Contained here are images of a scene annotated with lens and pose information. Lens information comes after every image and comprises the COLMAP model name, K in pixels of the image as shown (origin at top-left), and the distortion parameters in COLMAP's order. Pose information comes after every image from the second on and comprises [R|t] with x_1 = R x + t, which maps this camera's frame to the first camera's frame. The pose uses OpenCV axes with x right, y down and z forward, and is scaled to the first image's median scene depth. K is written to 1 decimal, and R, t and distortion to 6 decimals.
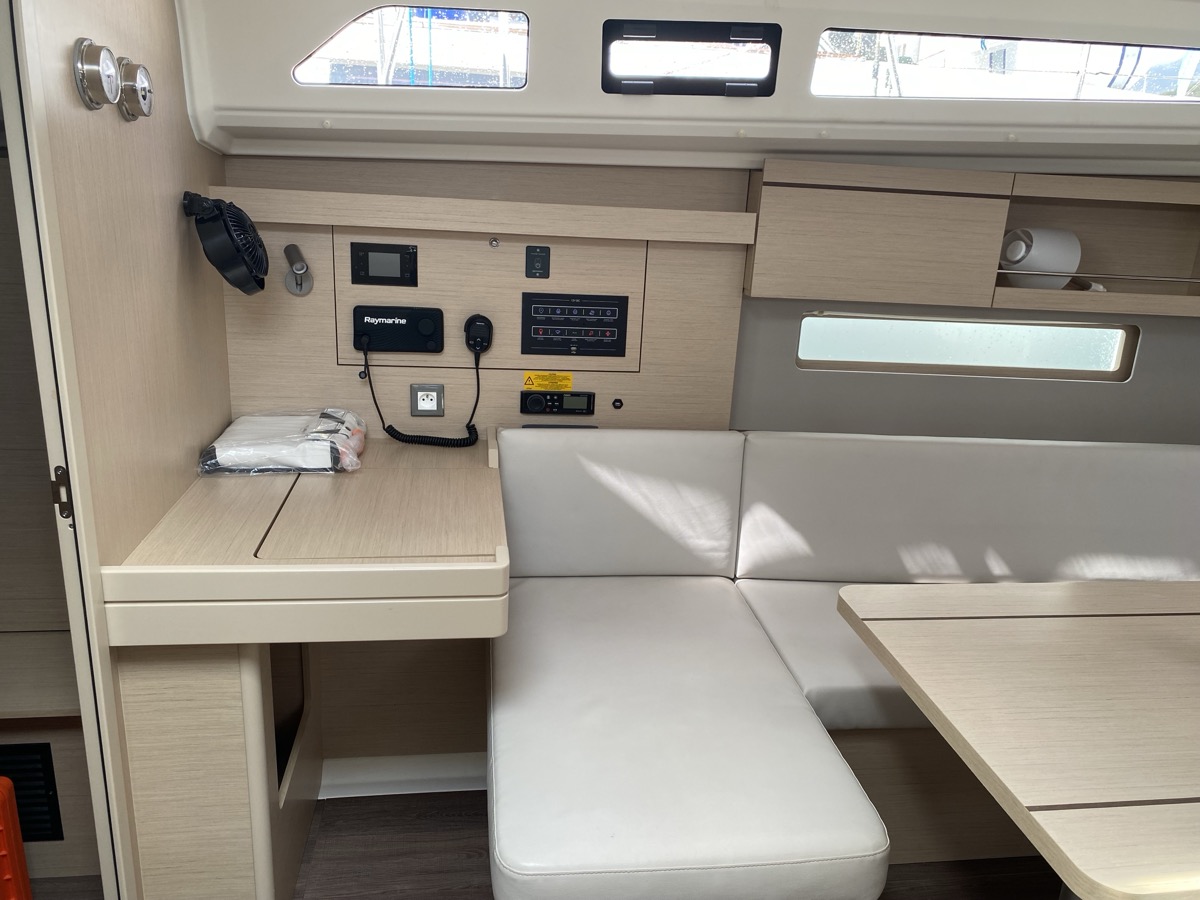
lens RADIAL K [[925.4, 0, 614.2], [0, 925.4, 461.7], [0, 0, 1]] dist [0.094369, -0.119325]
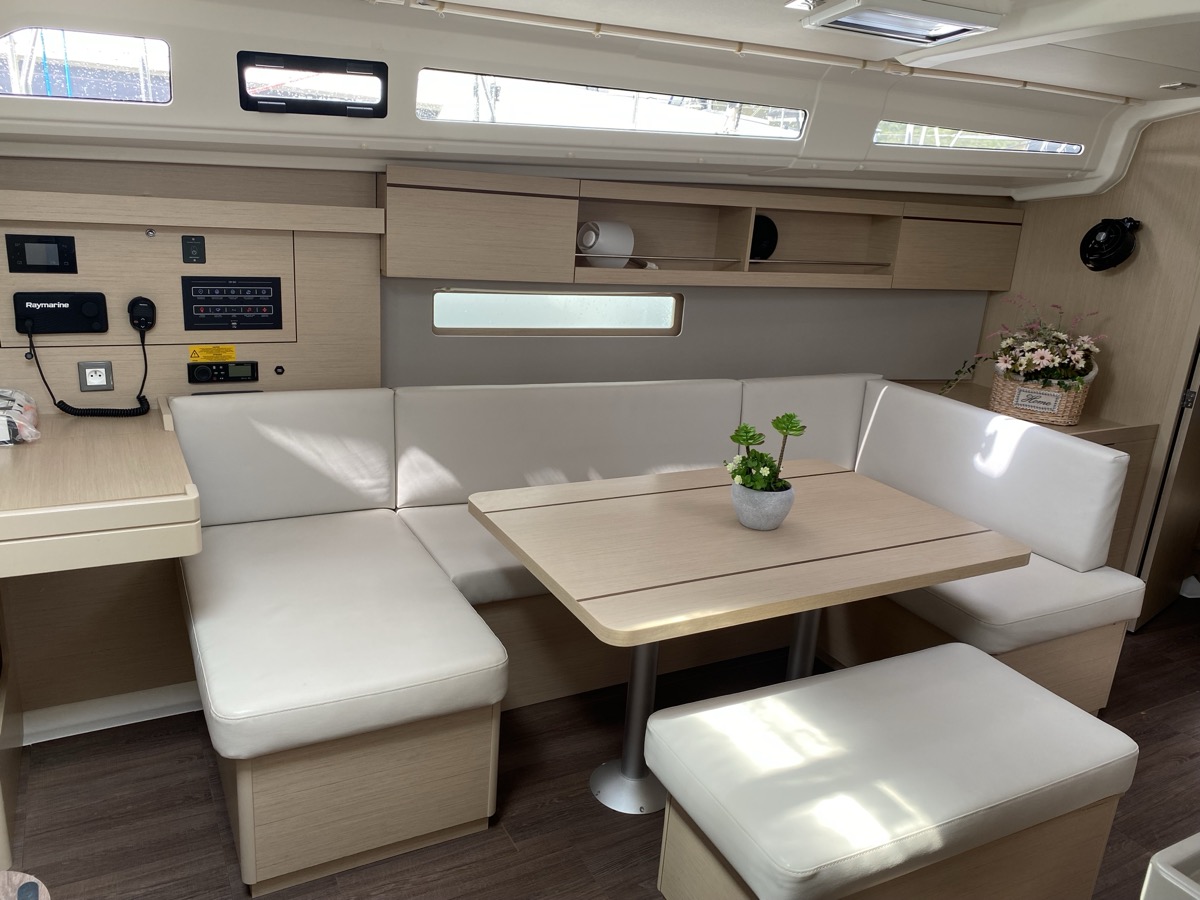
lens RADIAL K [[918.8, 0, 606.8], [0, 918.8, 459.8], [0, 0, 1]] dist [0.019333, -0.016311]
pose [[0.939715, -0.087544, 0.330563, -0.002253], [0.078858, 0.996098, 0.039622, 0.037546], [-0.332741, -0.011166, 0.942952, -0.238282]]
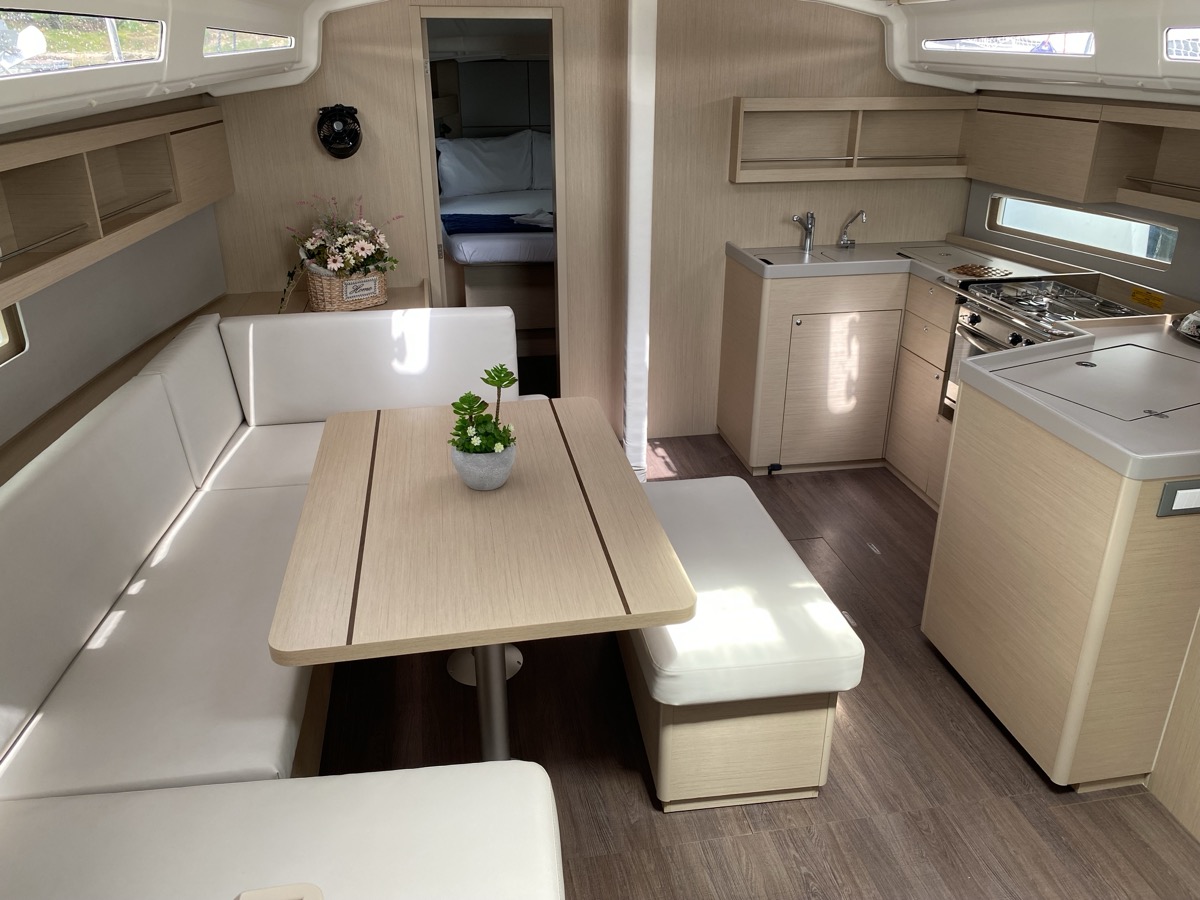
lens RADIAL K [[921.2, 0, 603.6], [0, 921.2, 452.0], [0, 0, 1]] dist [0.011051, -0.003920]
pose [[-0.040654, -0.443781, 0.895213, -0.396548], [0.289401, 0.852319, 0.435660, -0.261231], [-0.956344, 0.276786, 0.093781, 0.428874]]
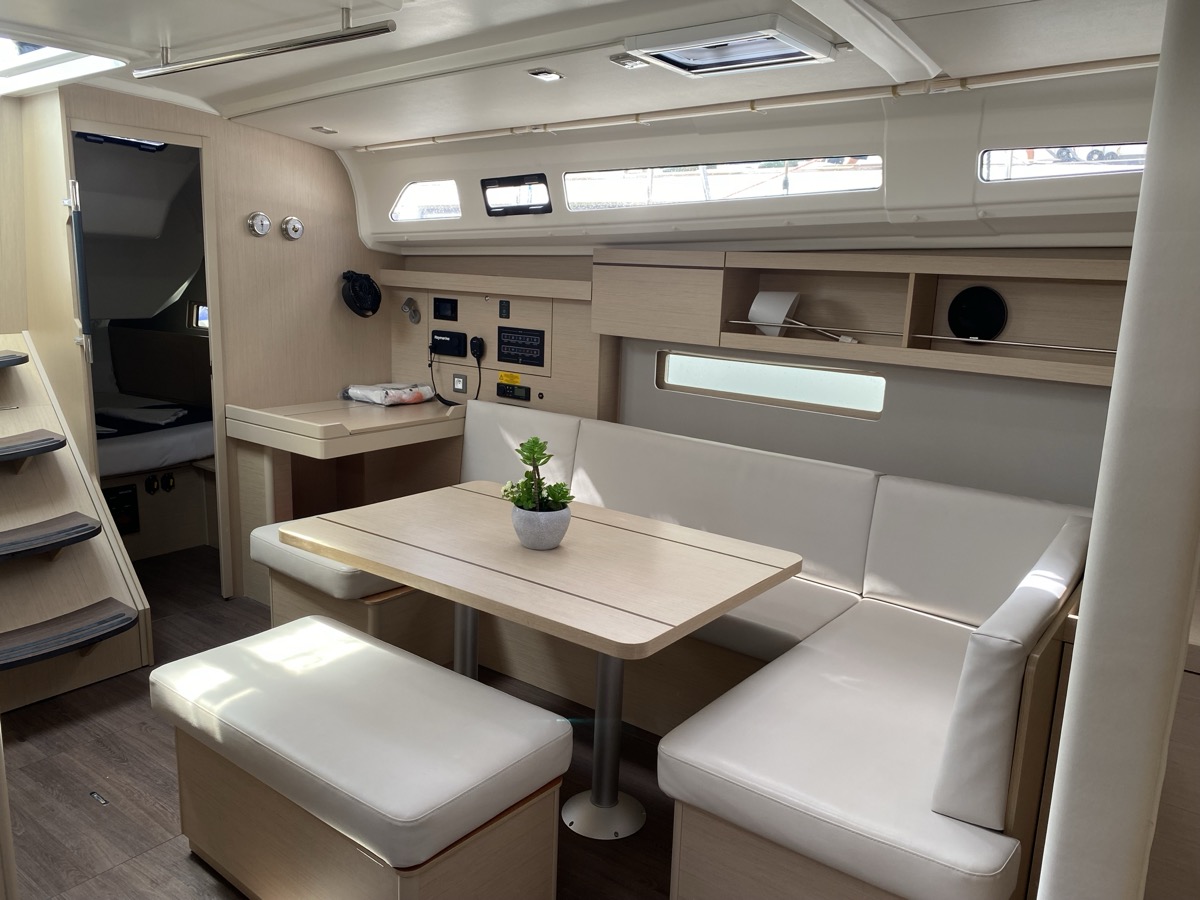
lens RADIAL K [[919.2, 0, 594.7], [0, 919.2, 449.4], [0, 0, 1]] dist [0.174747, -0.300488]
pose [[0.699847, 0.114554, -0.705047, 1.291500], [-0.204159, 0.977959, -0.043758, 0.086589], [0.684495, 0.174565, 0.707809, -0.079131]]
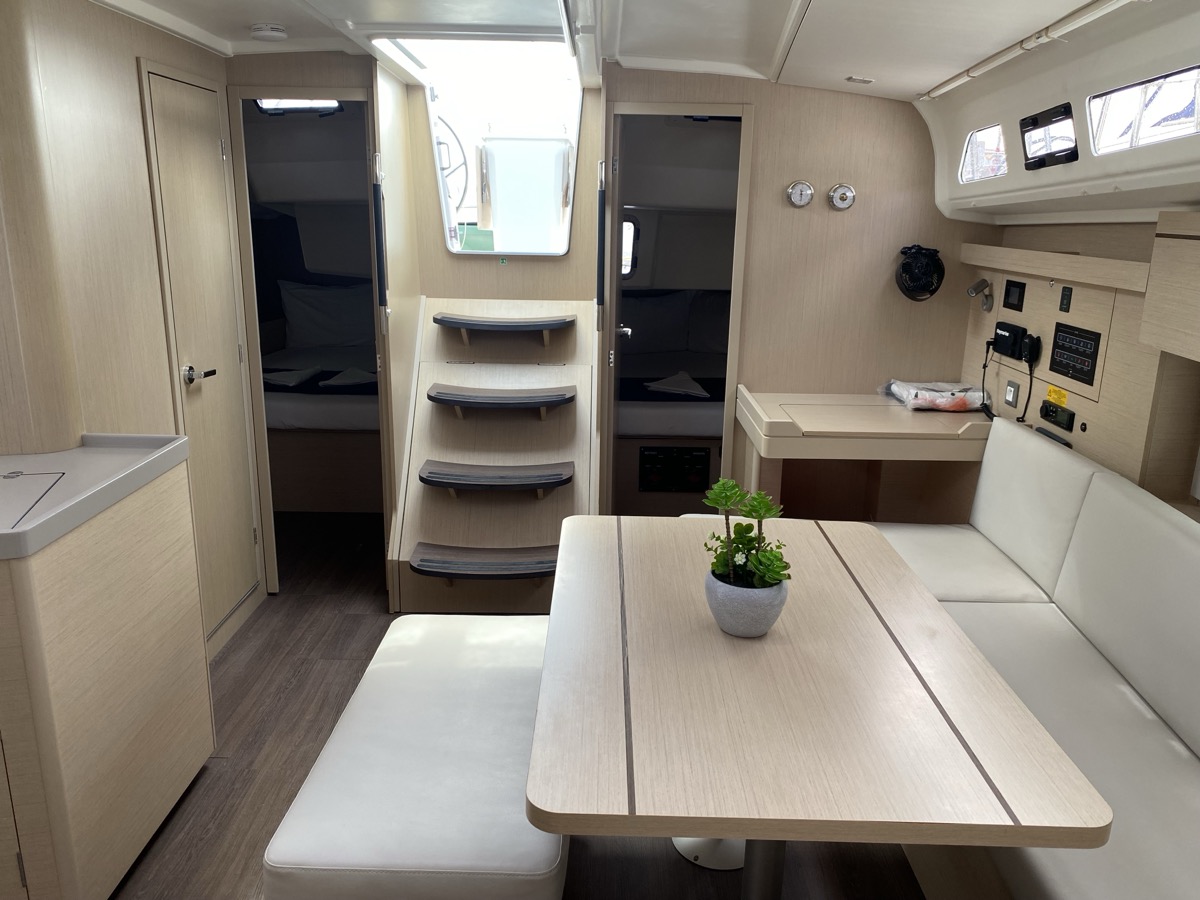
lens RADIAL K [[921.2, 0, 603.6], [0, 921.2, 452.0], [0, 0, 1]] dist [0.011051, -0.003920]
pose [[-0.140188, 0.203990, -0.968884, 1.242972], [-0.312732, 0.919331, 0.238807, -0.126092], [0.939439, 0.336479, -0.065085, 0.556013]]
